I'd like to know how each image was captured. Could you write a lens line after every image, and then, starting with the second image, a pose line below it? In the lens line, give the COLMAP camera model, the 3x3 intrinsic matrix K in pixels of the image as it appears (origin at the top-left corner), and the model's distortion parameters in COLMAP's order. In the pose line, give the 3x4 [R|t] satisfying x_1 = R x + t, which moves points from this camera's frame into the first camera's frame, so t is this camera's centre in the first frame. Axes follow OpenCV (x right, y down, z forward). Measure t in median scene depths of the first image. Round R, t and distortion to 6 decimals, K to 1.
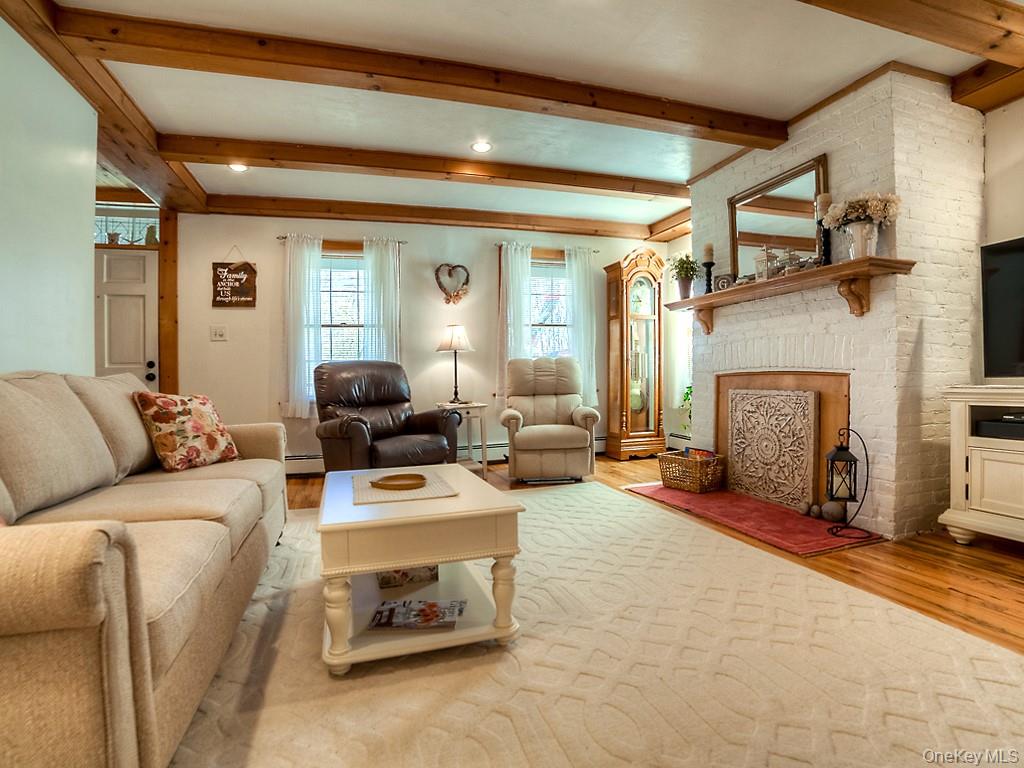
lens RADIAL K [[512.8, 0, 497.7], [0, 512.8, 387.0], [0, 0, 1]] dist [-0.111268, 0.047600]
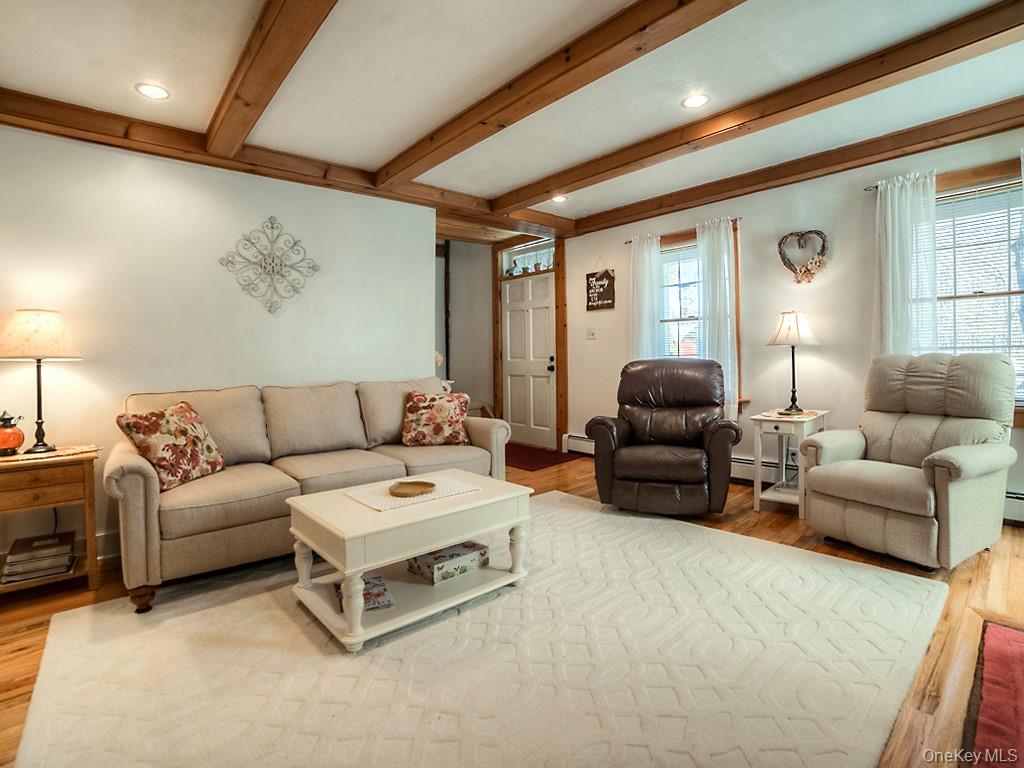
lens RADIAL K [[493.3, 0, 513.4], [0, 493.3, 358.1], [0, 0, 1]] dist [-0.048560, 0.000686]
pose [[0.432429, 0.014092, -0.901558, 0.423511], [-0.006486, 0.999901, 0.012518, -0.060995], [0.901645, 0.000435, 0.432478, 0.318804]]
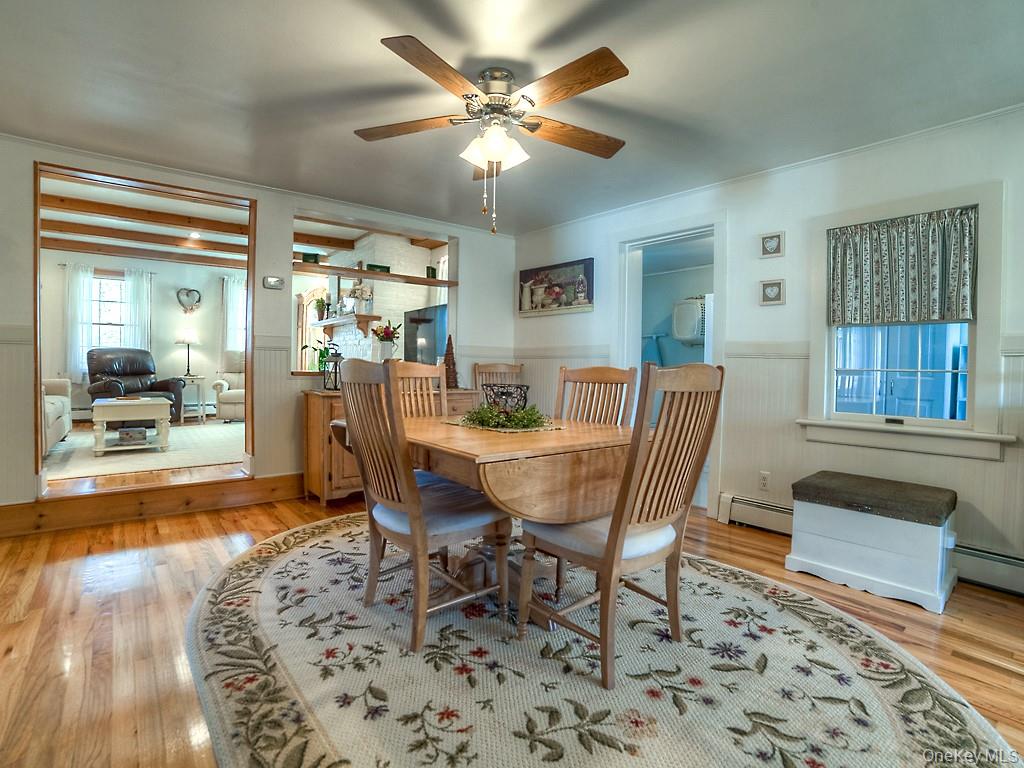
lens RADIAL K [[512.8, 0, 497.7], [0, 512.8, 387.0], [0, 0, 1]] dist [-0.111268, 0.047600]
pose [[0.932906, 0.018787, 0.359629, 0.286250], [-0.024212, 0.999651, 0.010586, 0.026566], [-0.359305, -0.018583, 0.933035, -0.854362]]
